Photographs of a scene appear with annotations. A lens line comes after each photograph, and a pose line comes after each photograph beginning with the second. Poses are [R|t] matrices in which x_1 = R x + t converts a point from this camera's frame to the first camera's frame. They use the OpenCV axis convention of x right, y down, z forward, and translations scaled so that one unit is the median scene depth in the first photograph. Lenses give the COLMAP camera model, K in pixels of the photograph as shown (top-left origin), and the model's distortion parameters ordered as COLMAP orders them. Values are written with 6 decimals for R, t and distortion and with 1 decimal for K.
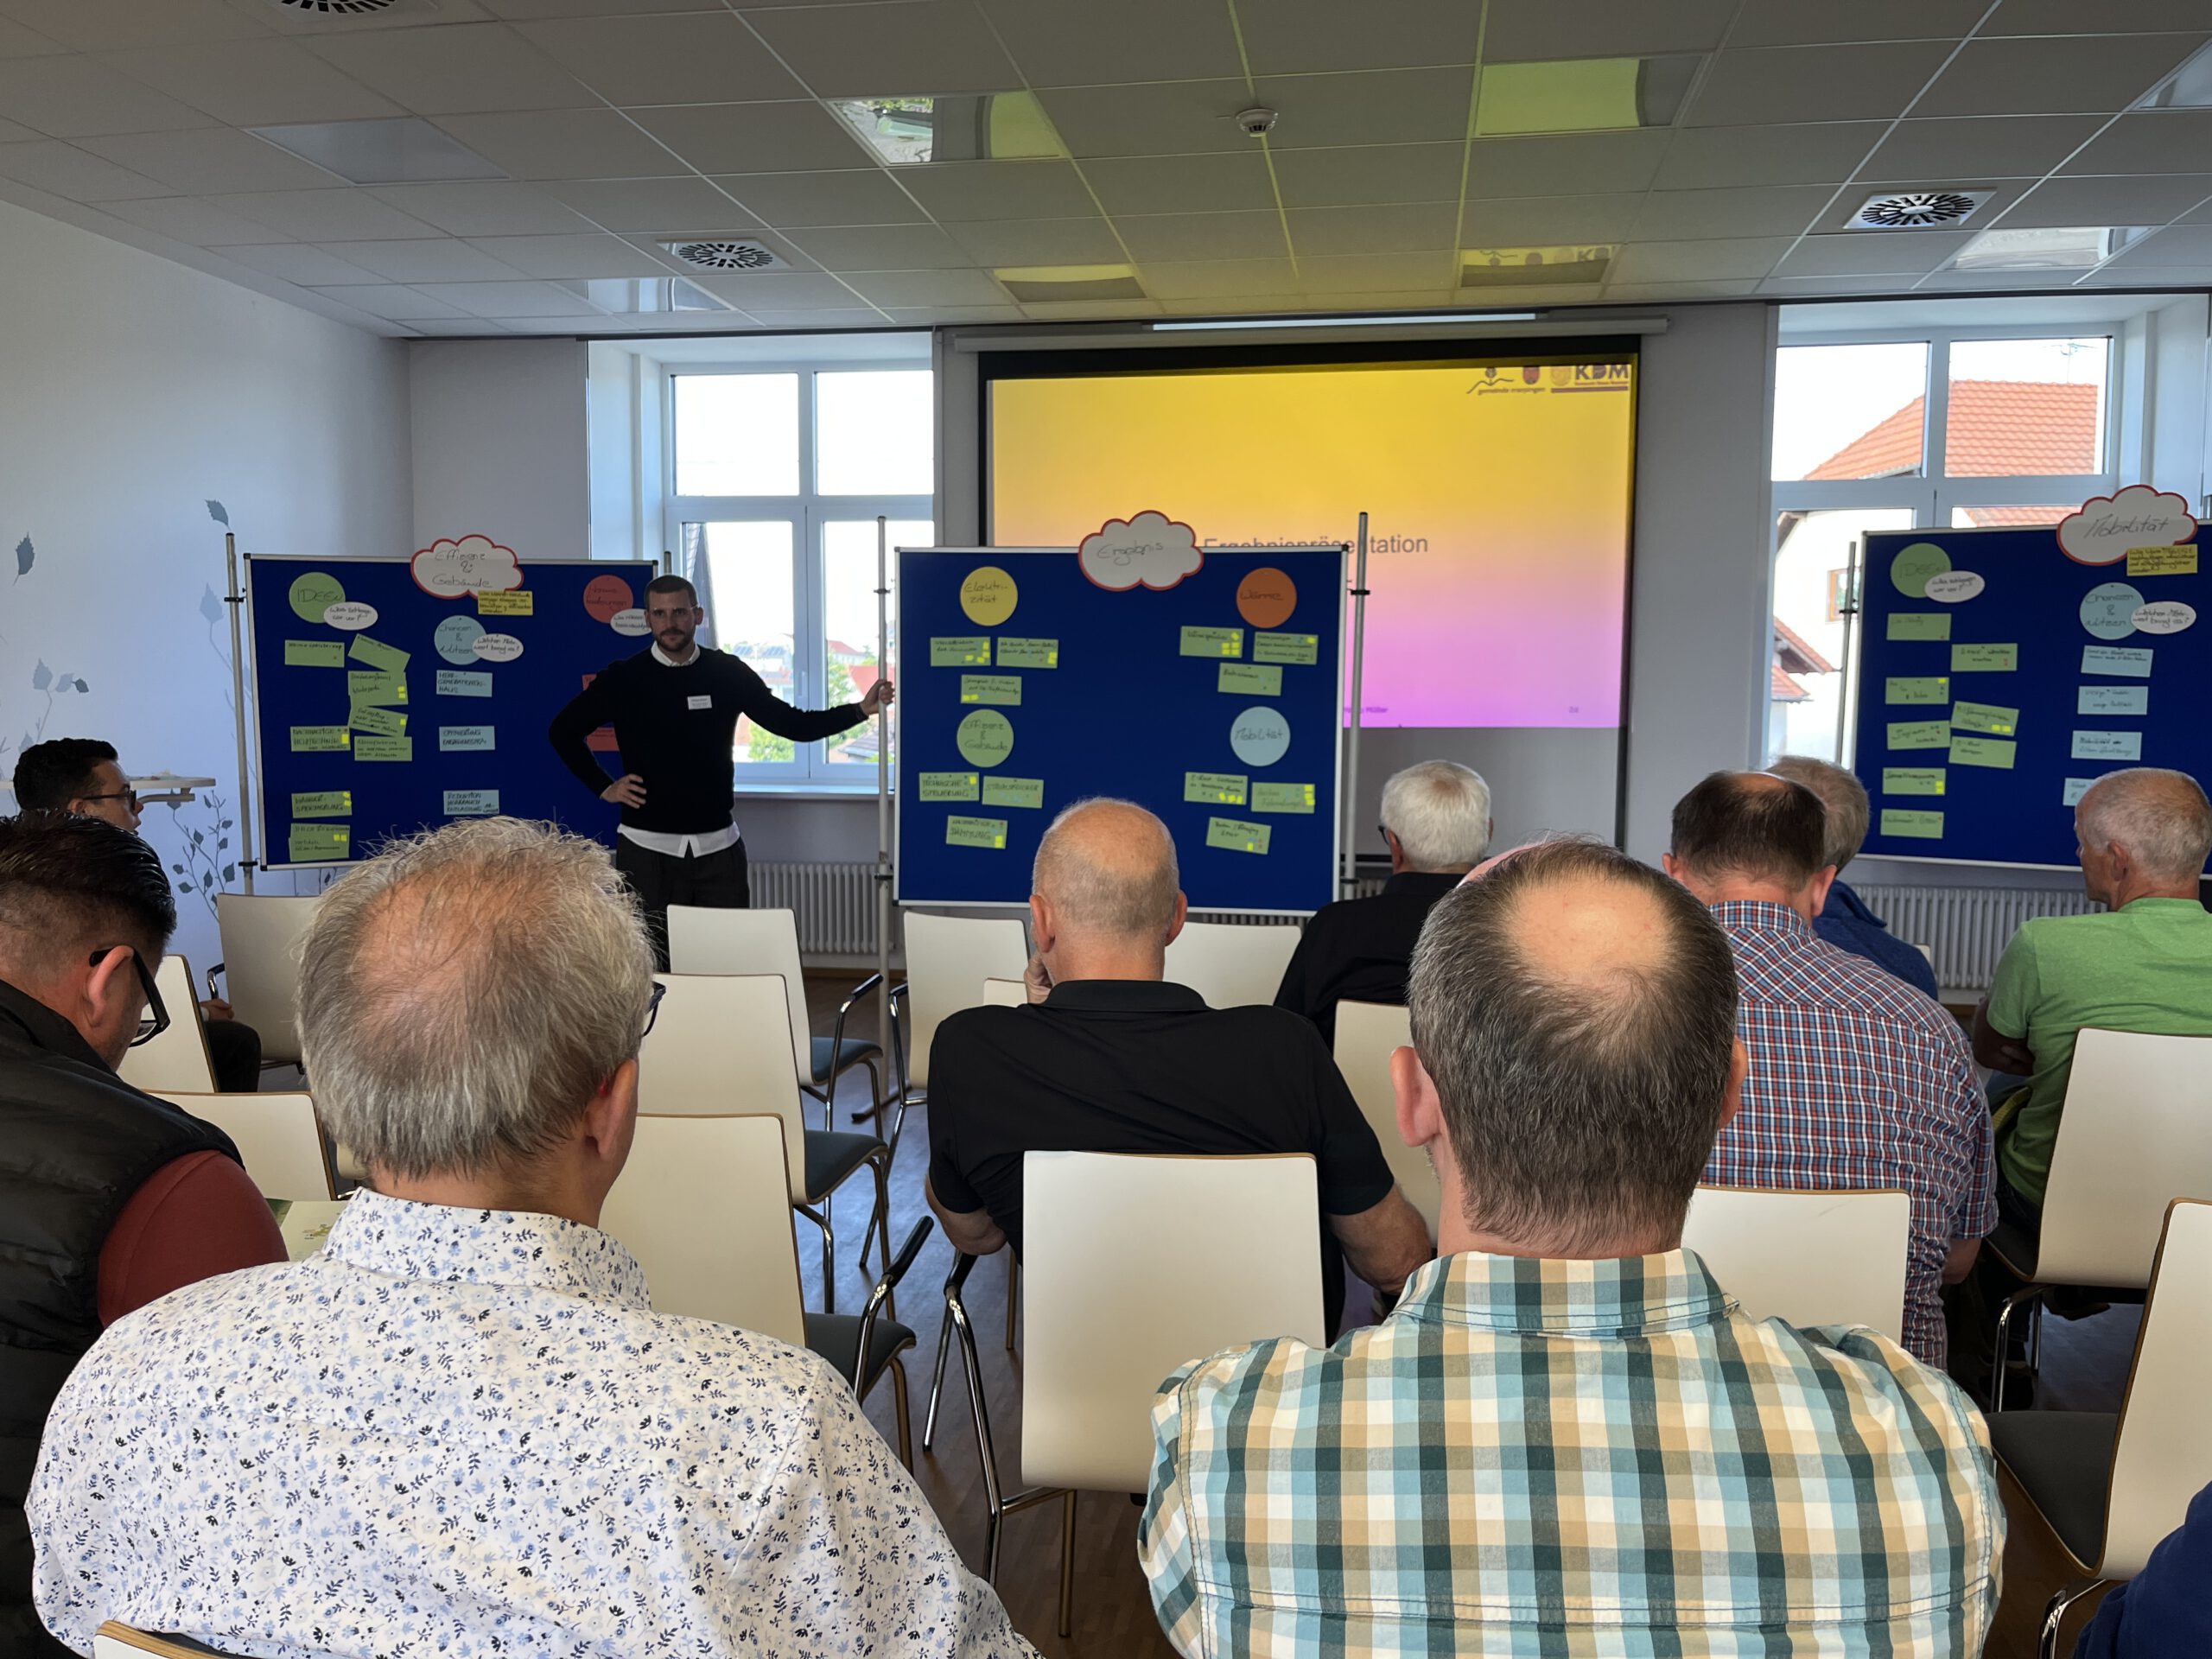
lens RADIAL K [[1658.7, 0, 1135.9], [0, 1658.7, 835.3], [0, 0, 1]] dist [0.021116, -0.008978]
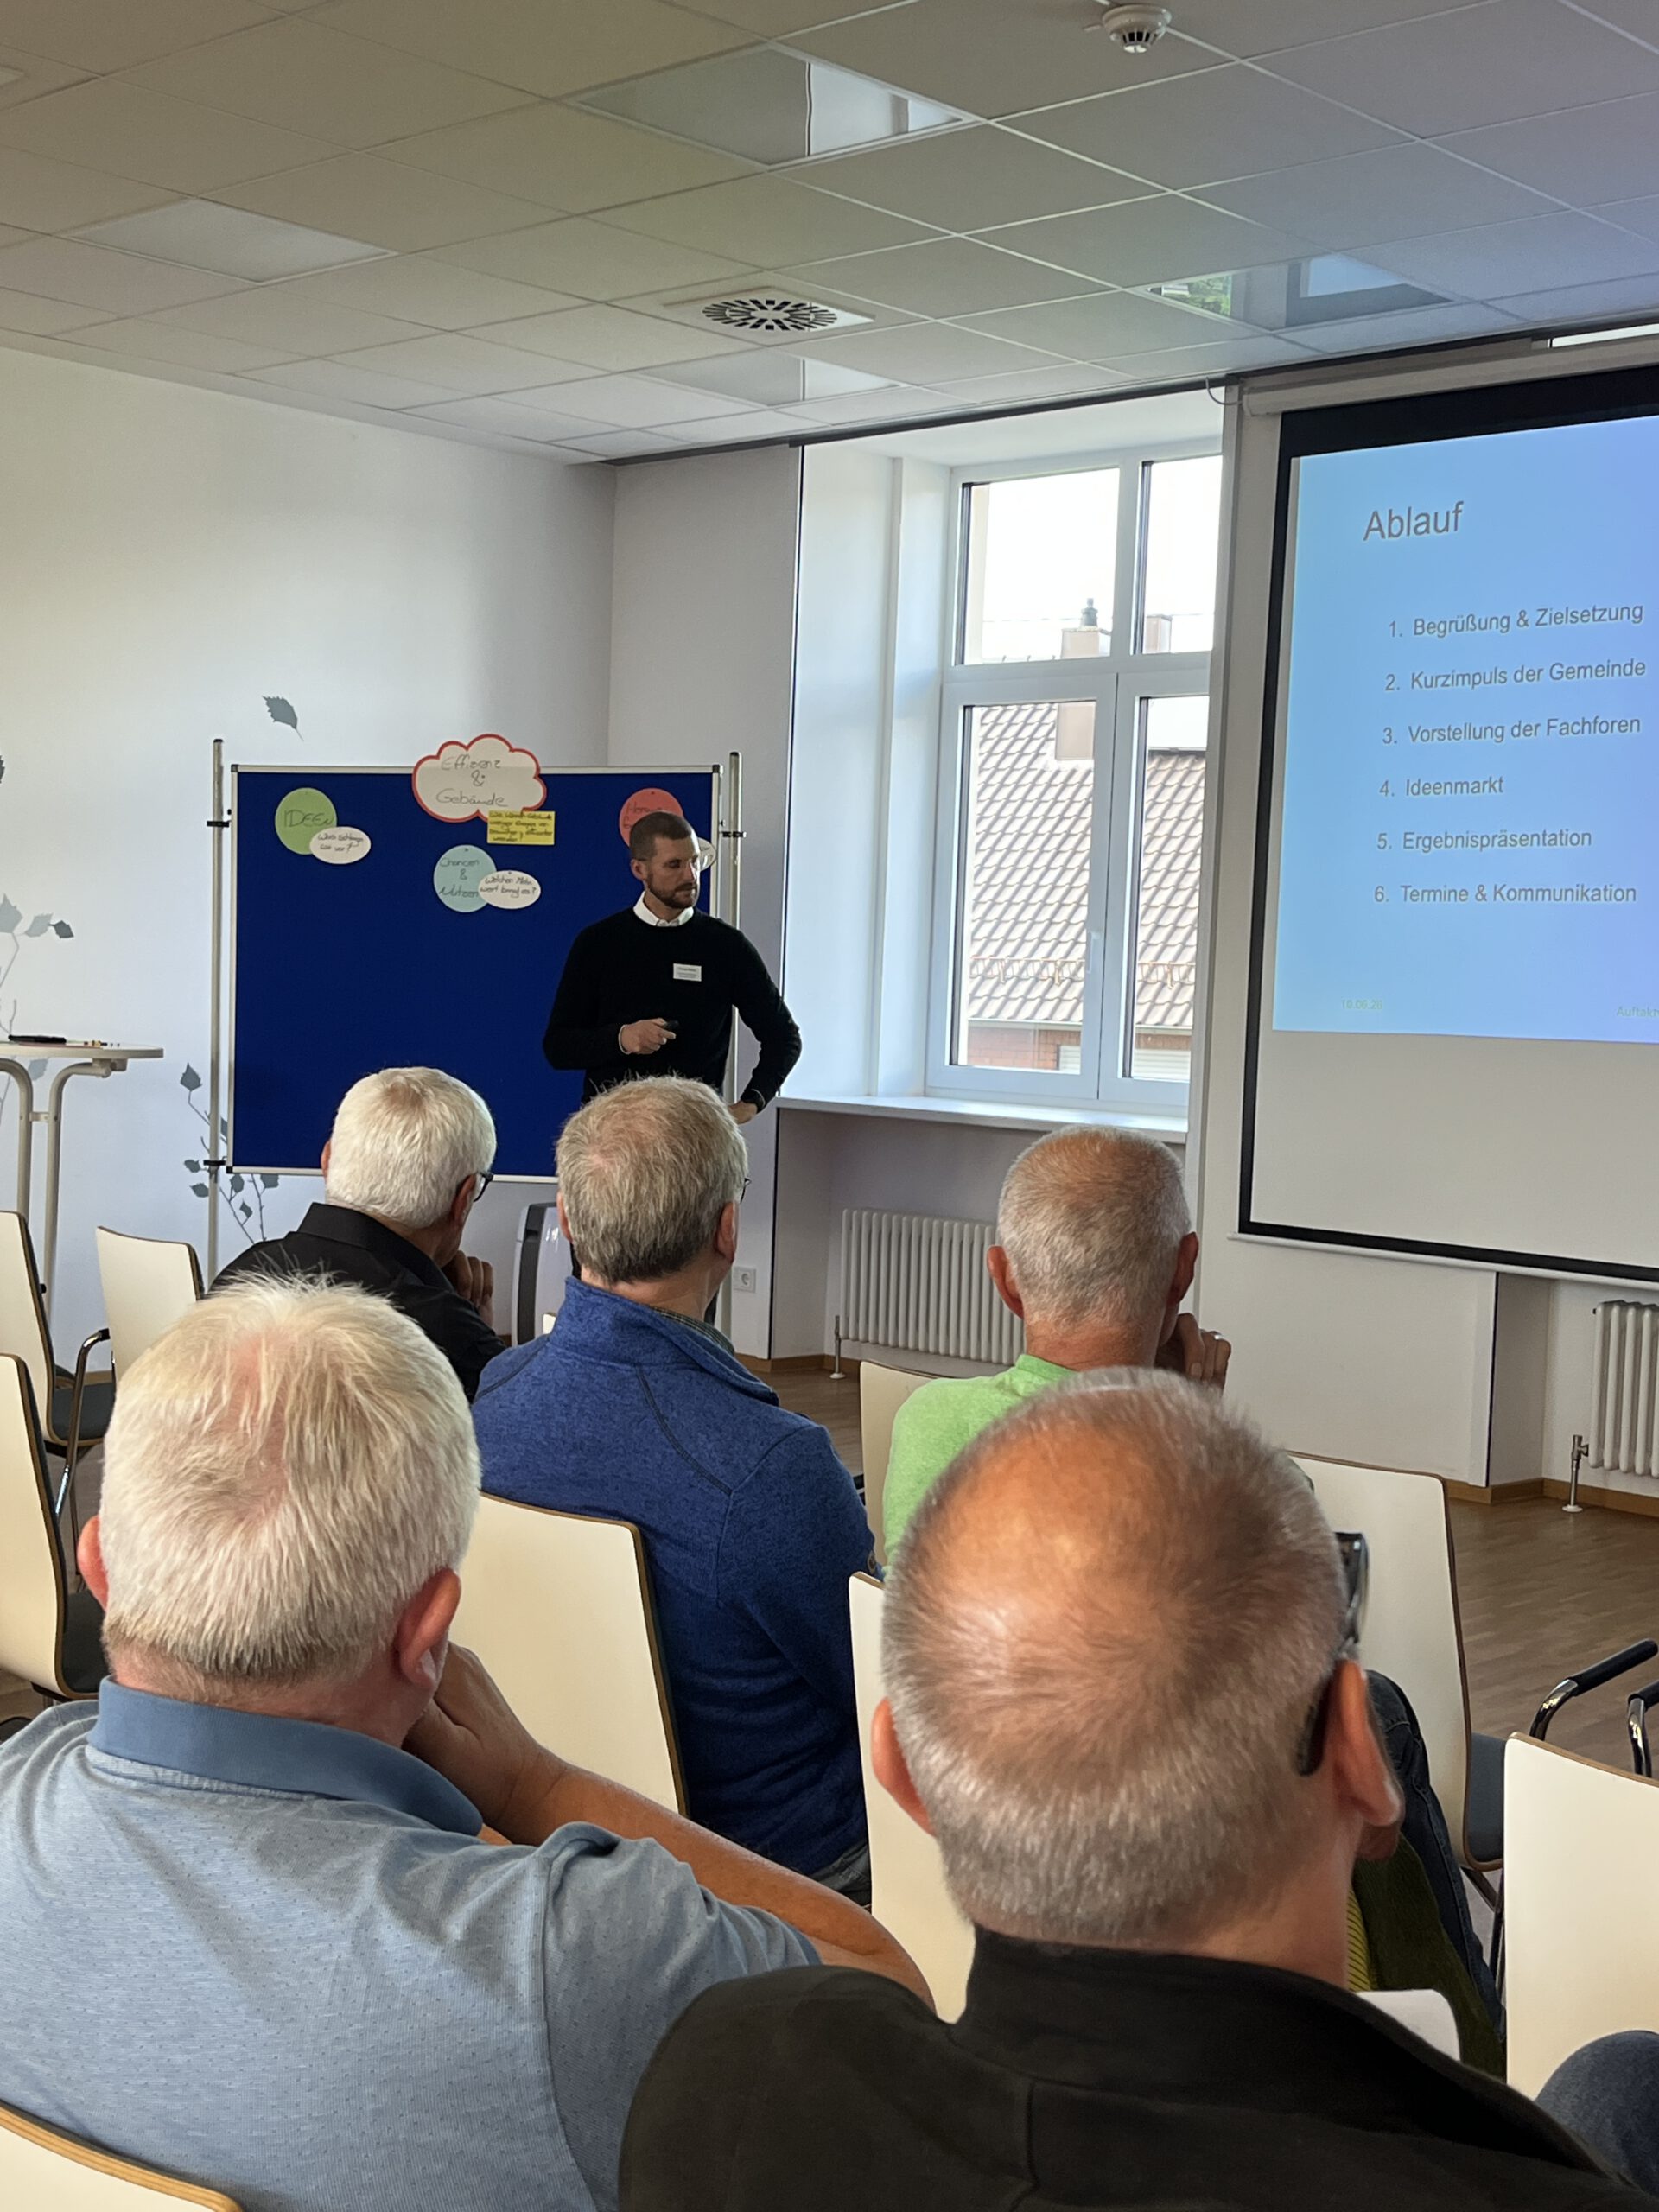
lens RADIAL K [[2760.3, 0, 819.1], [0, 2760.3, 1167.2], [0, 0, 1]] dist [0.077919, 0.000000]
pose [[0.825791, 0.068599, -0.559789, 0.423290], [-0.077062, 0.996990, 0.008496, -0.013283], [0.558687, 0.036123, 0.828592, 0.084547]]
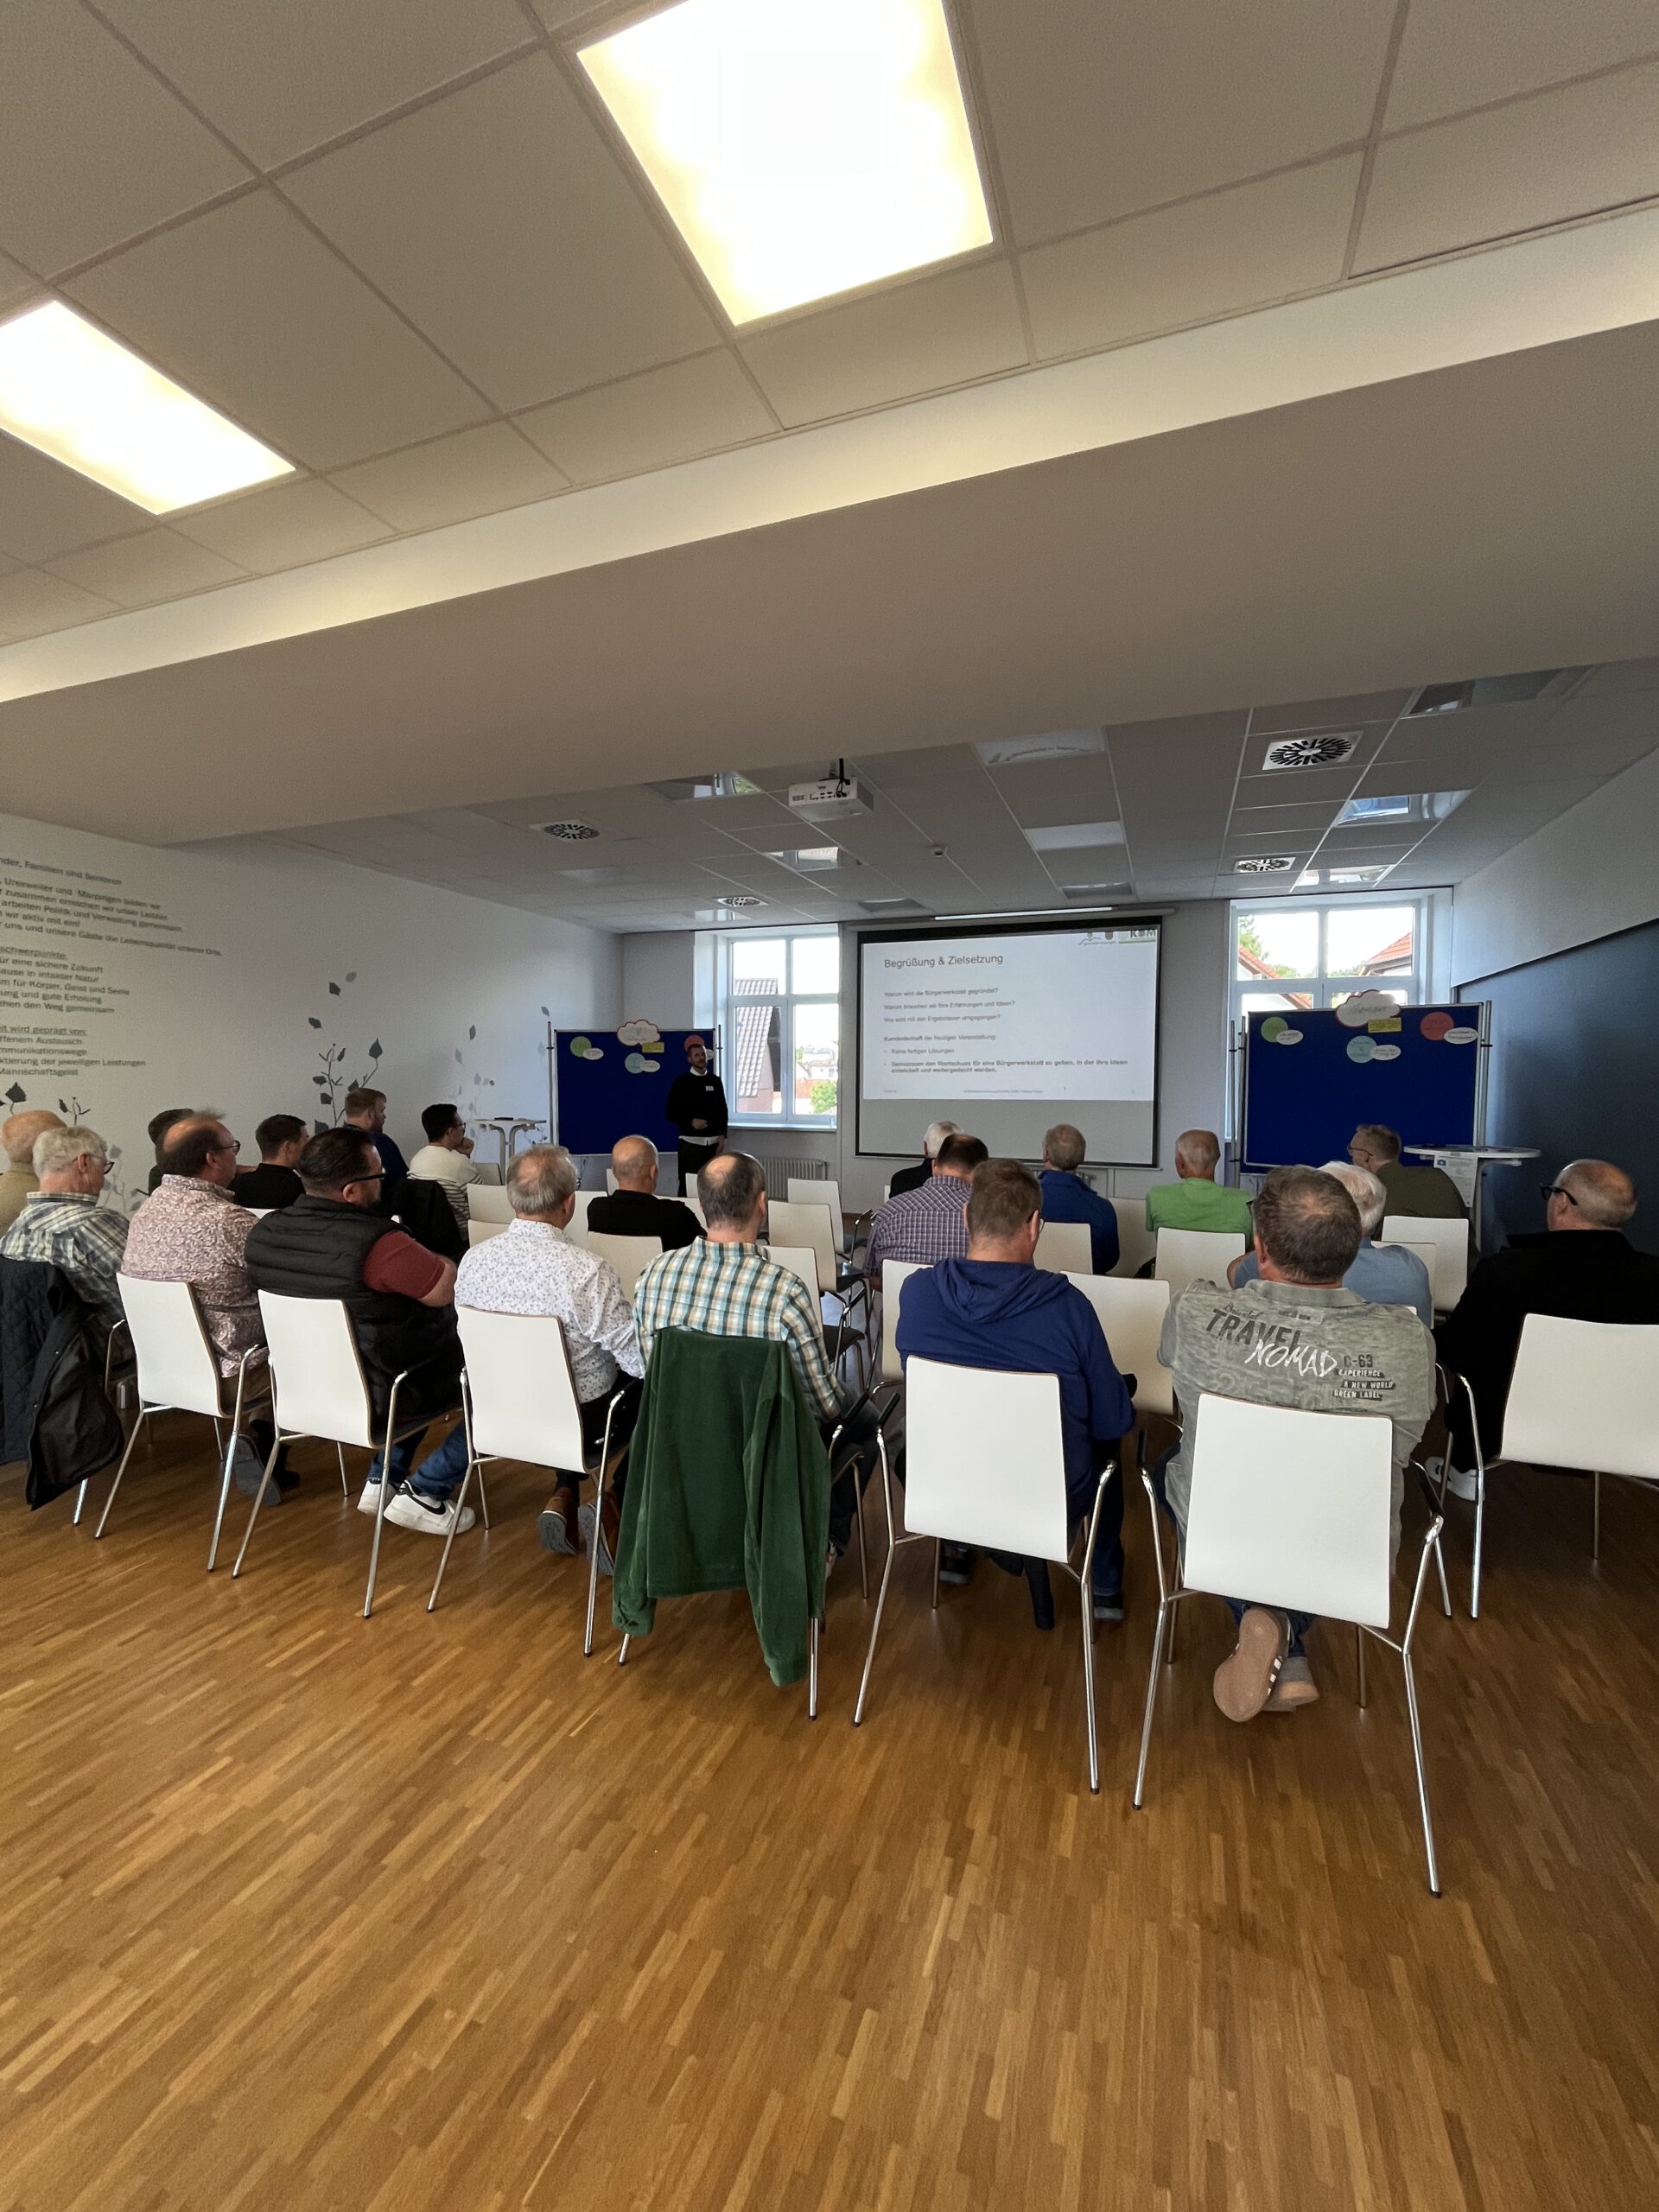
lens RADIAL K [[882.4, 0, 817.9], [0, 882.4, 1088.5], [0, 0, 1]] dist [-0.020106, -0.000520]
pose [[0.976319, 0.001555, -0.216331, 0.132145], [-0.016010, 0.997751, -0.065085, -0.001731], [0.215743, 0.067008, 0.974148, -0.188191]]
